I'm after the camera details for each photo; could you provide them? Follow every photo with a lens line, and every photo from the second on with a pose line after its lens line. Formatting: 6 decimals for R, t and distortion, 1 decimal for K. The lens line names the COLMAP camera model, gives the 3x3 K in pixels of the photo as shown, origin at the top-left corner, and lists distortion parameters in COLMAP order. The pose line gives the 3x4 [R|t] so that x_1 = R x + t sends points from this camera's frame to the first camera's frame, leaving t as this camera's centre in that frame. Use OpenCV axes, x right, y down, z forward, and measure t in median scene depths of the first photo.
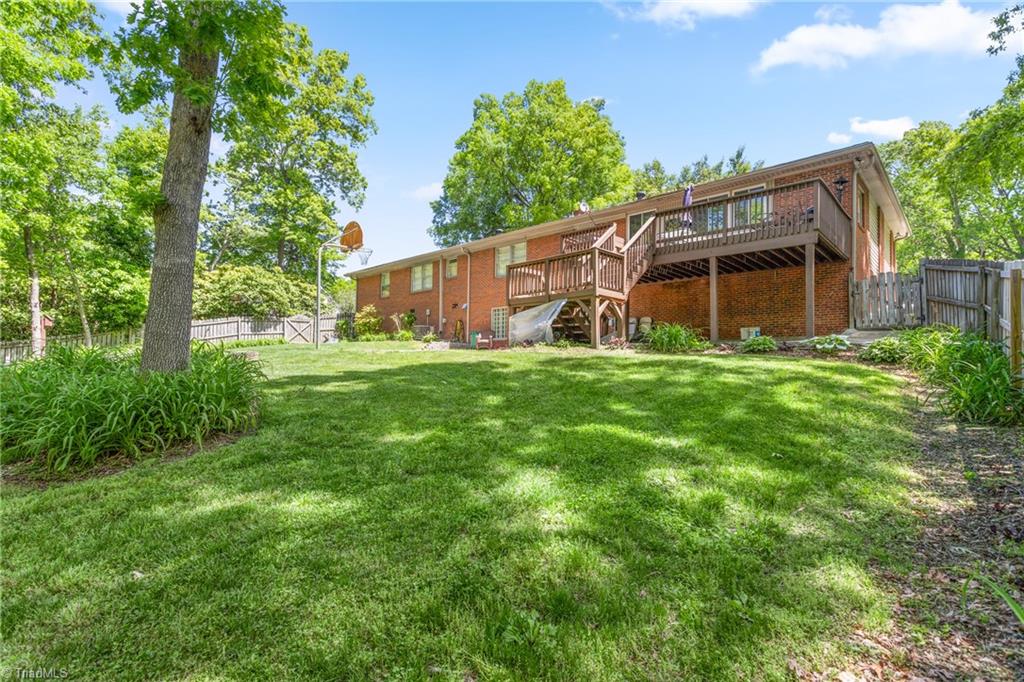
lens RADIAL K [[477.7, 0, 512.0], [0, 477.7, 352.1], [0, 0, 1]] dist [0.018320, 0.000076]
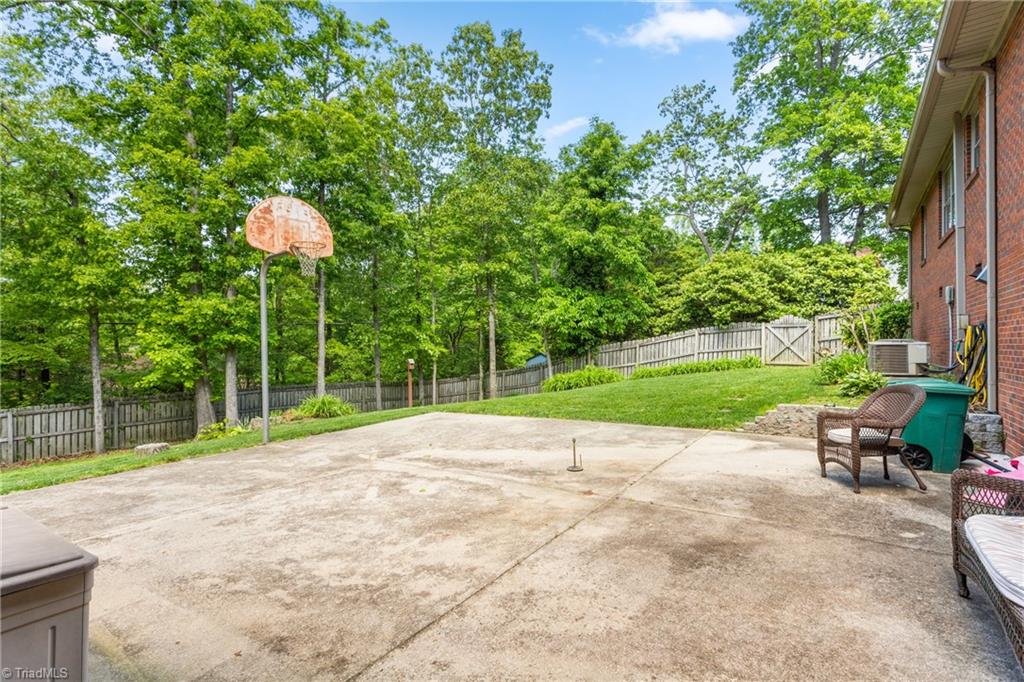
lens RADIAL K [[477.7, 0, 512.0], [0, 477.7, 352.1], [0, 0, 1]] dist [0.018320, 0.000076]
pose [[0.121908, 0.010240, -0.992489, 0.104244], [0.037428, 0.999188, 0.014906, -0.056735], [0.991835, -0.038964, 0.121425, 0.609698]]
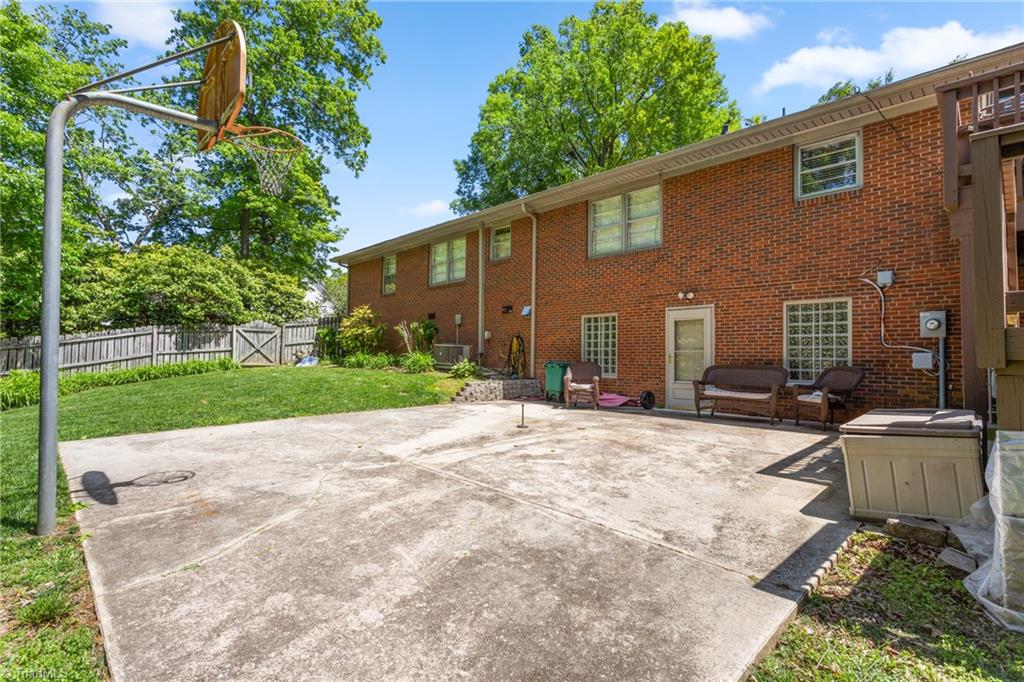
lens RADIAL K [[488.9, 0, 493.0], [0, 488.9, 343.5], [0, 0, 1]] dist [-0.001831, -0.000132]
pose [[0.997463, 0.007249, -0.070811, -0.086106], [-0.007669, 0.999955, -0.005669, -0.048529], [0.070767, 0.006197, 0.997474, 0.385585]]
